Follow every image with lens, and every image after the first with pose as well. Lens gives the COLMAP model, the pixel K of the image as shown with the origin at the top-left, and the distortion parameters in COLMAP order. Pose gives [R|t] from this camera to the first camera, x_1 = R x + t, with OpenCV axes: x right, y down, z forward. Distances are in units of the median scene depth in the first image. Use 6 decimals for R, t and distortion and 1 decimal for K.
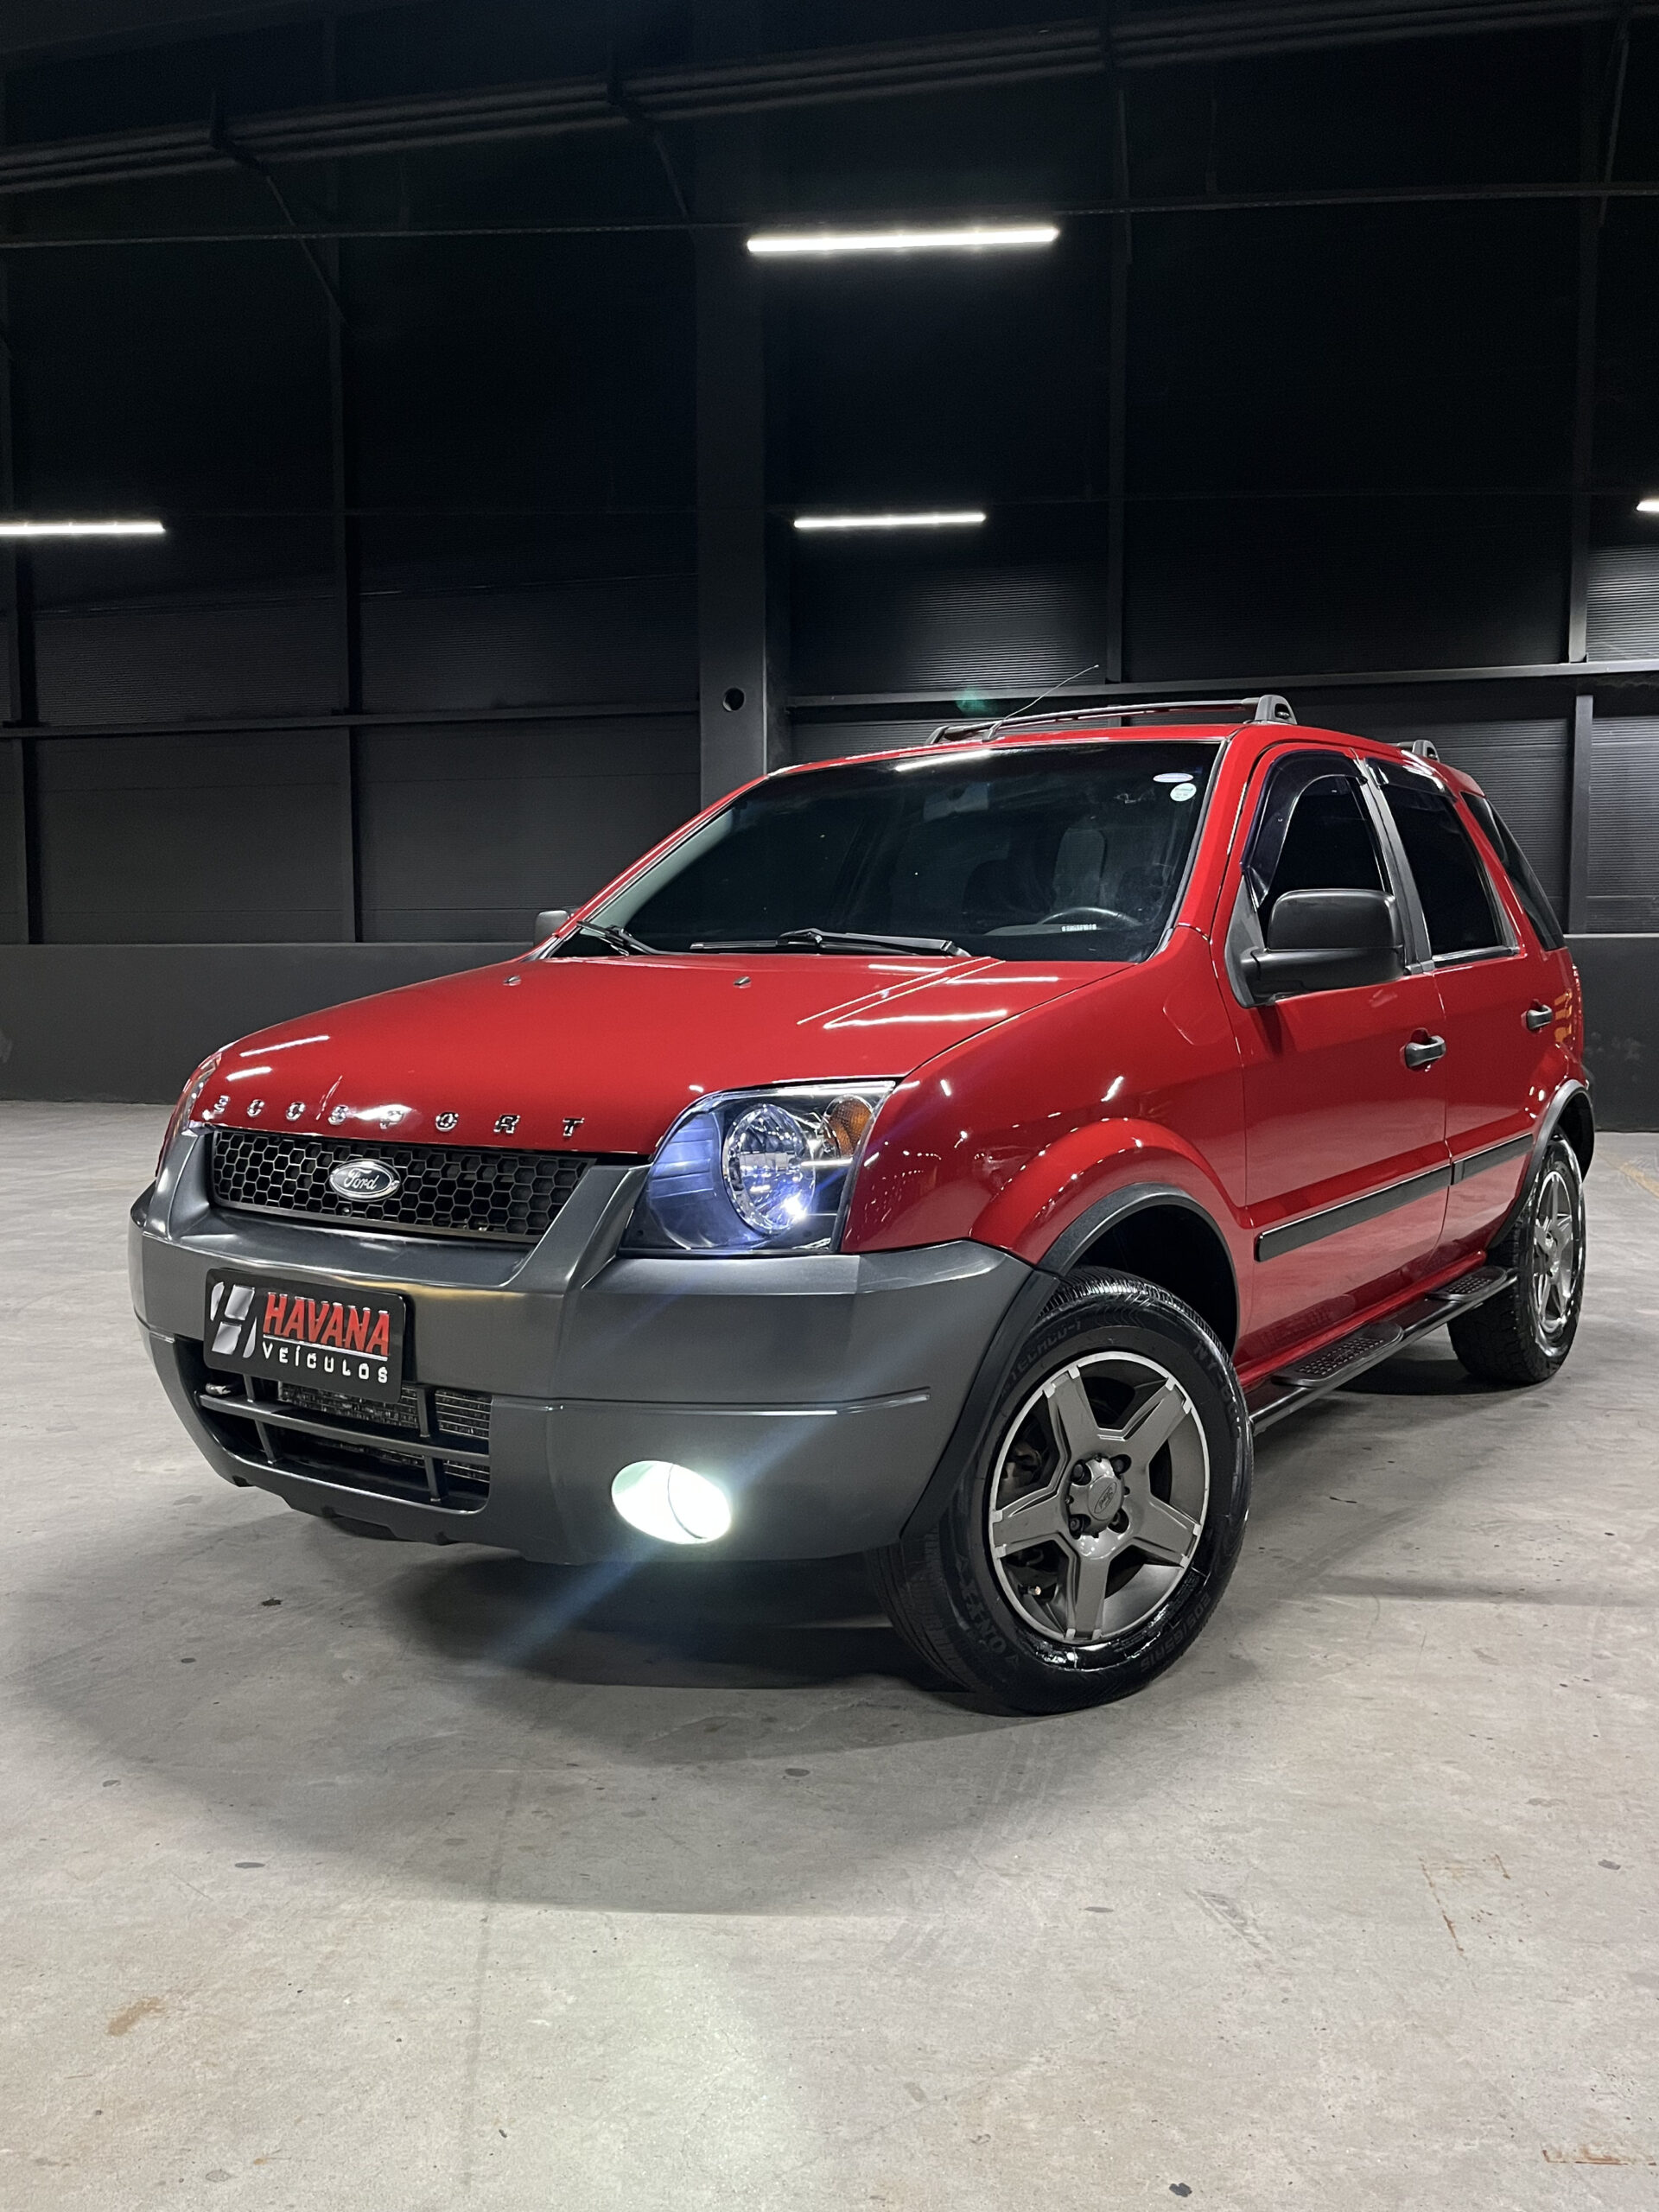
lens RADIAL K [[1778.4, 0, 829.5], [0, 1778.4, 1106.0], [0, 0, 1]] dist [0.104571, -0.136505]
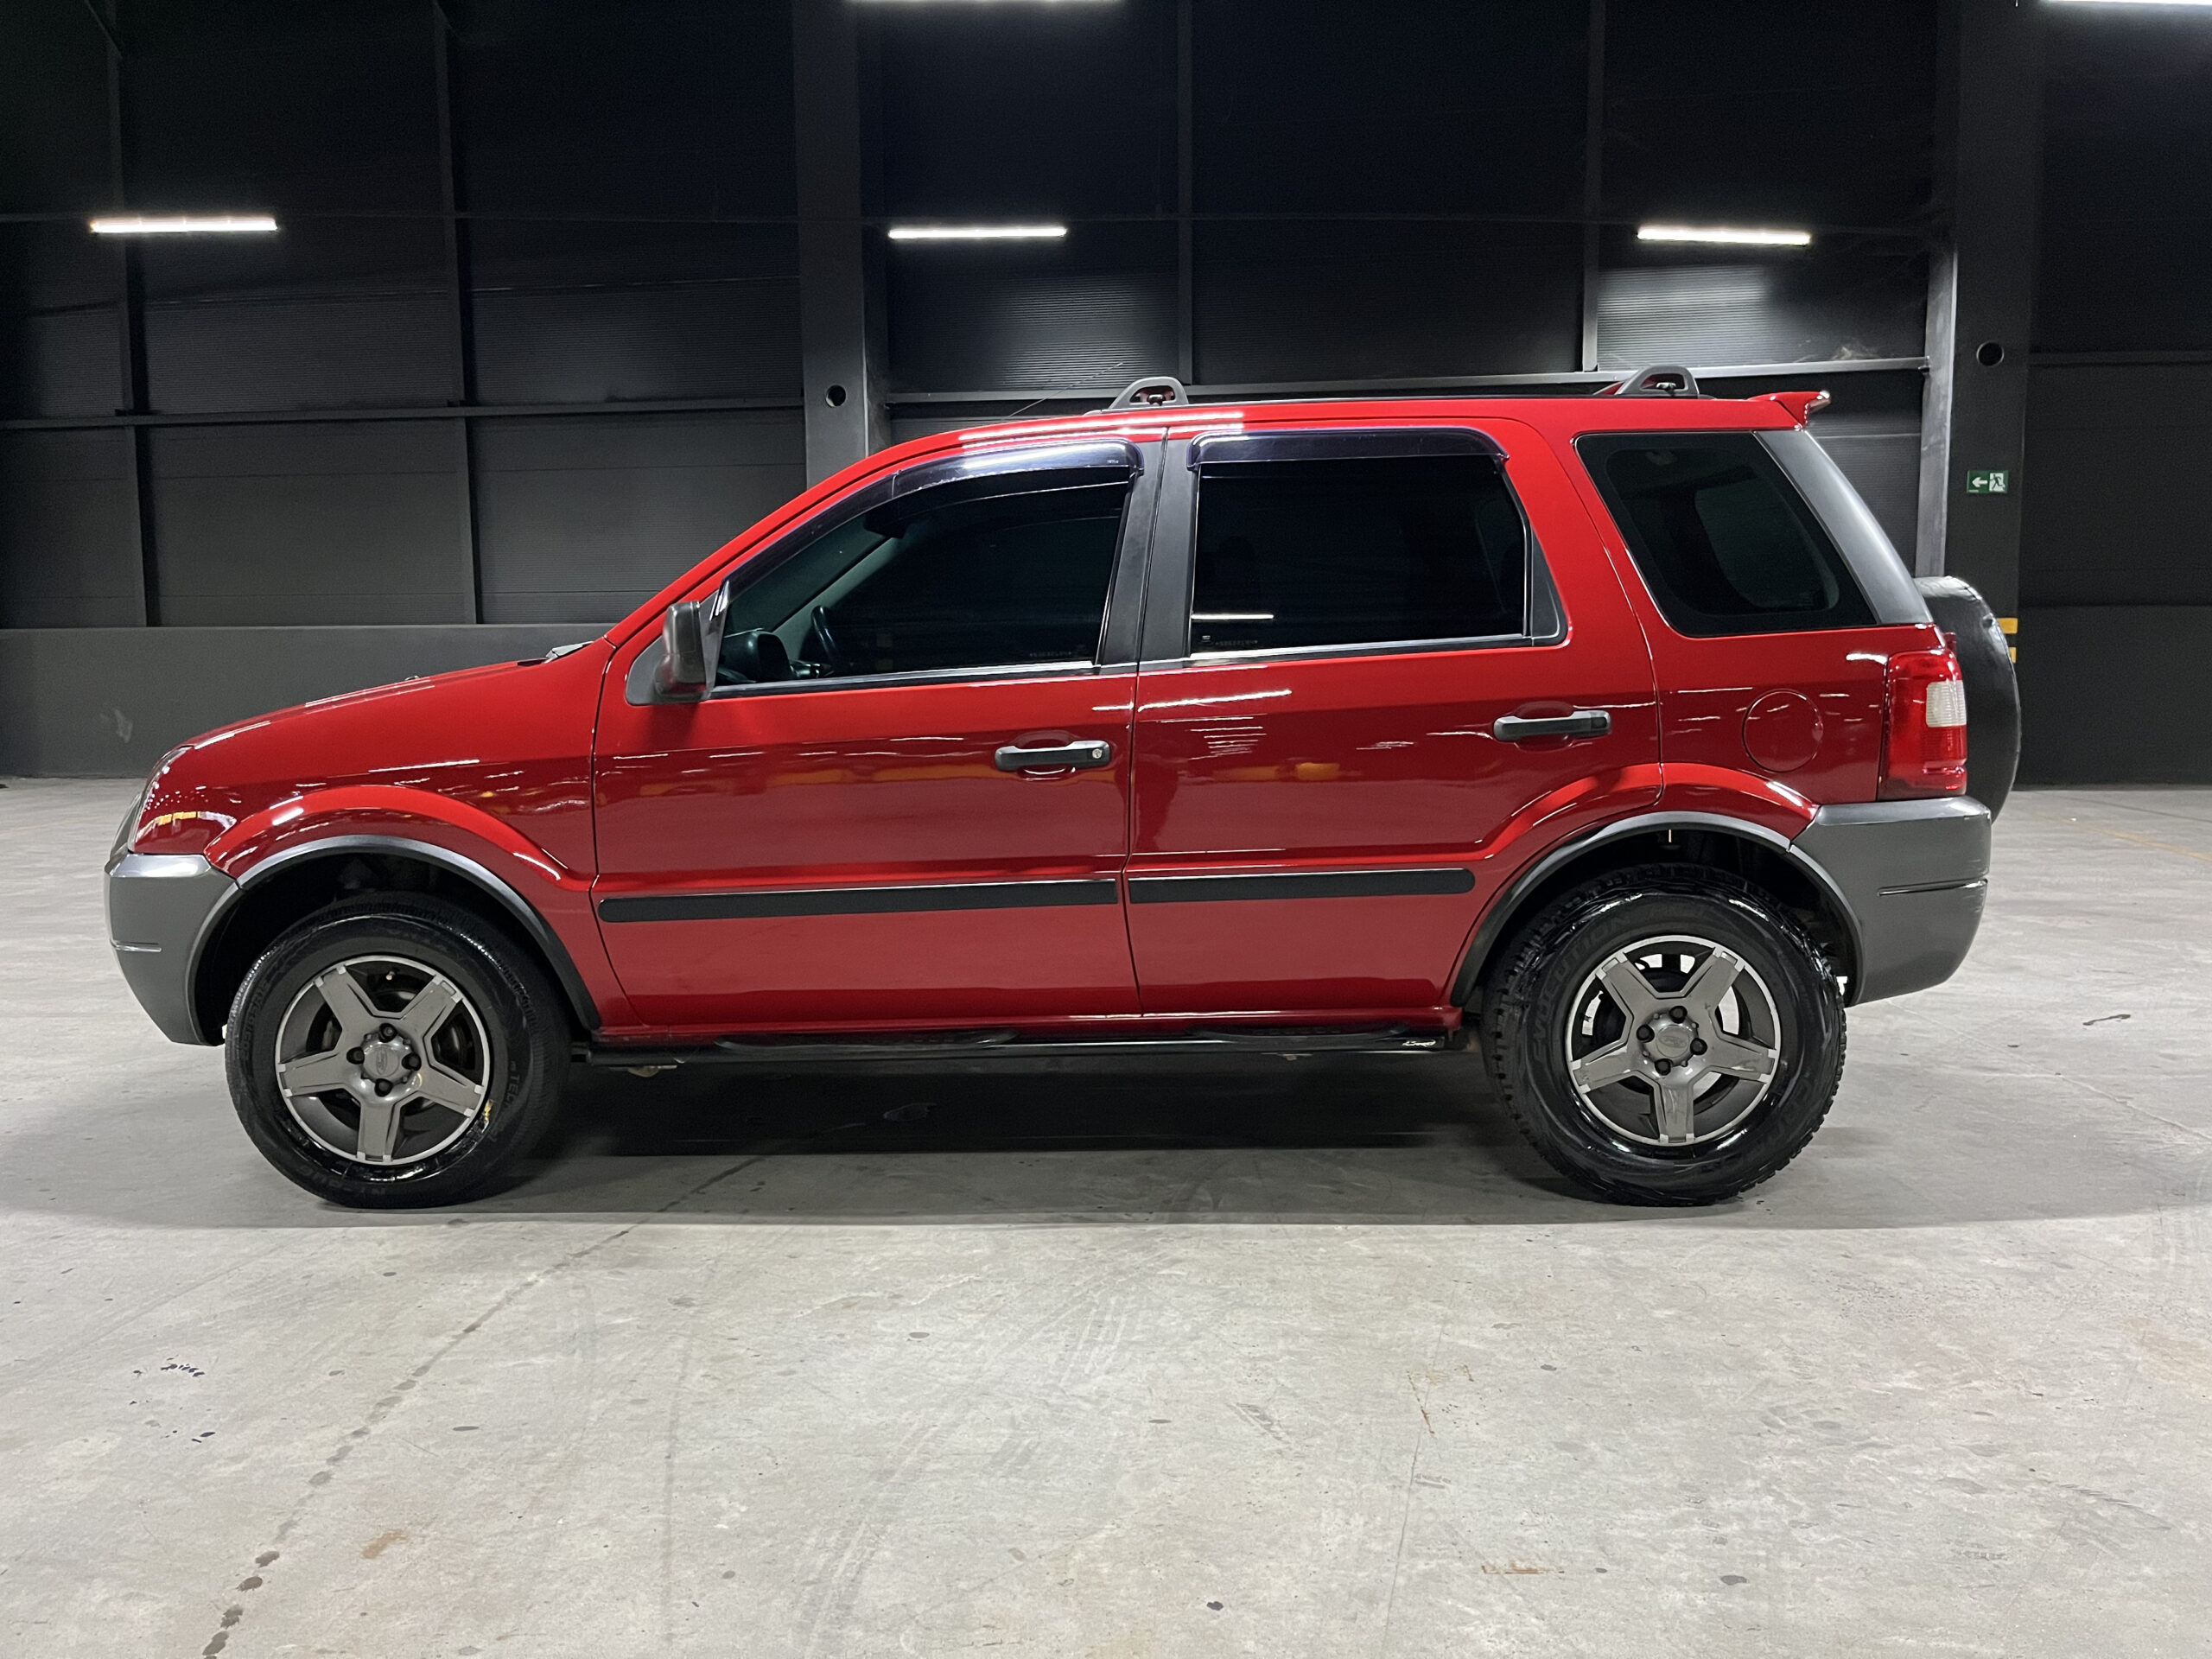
lens RADIAL K [[1672.4, 0, 1107.0], [0, 1672.4, 788.4], [0, 0, 1]] dist [0.036208, -0.003656]
pose [[0.994423, -0.015613, 0.104304, -0.005112], [0.014340, 0.999813, 0.012935, -0.018608], [-0.104486, -0.011368, 0.994461, -0.175180]]
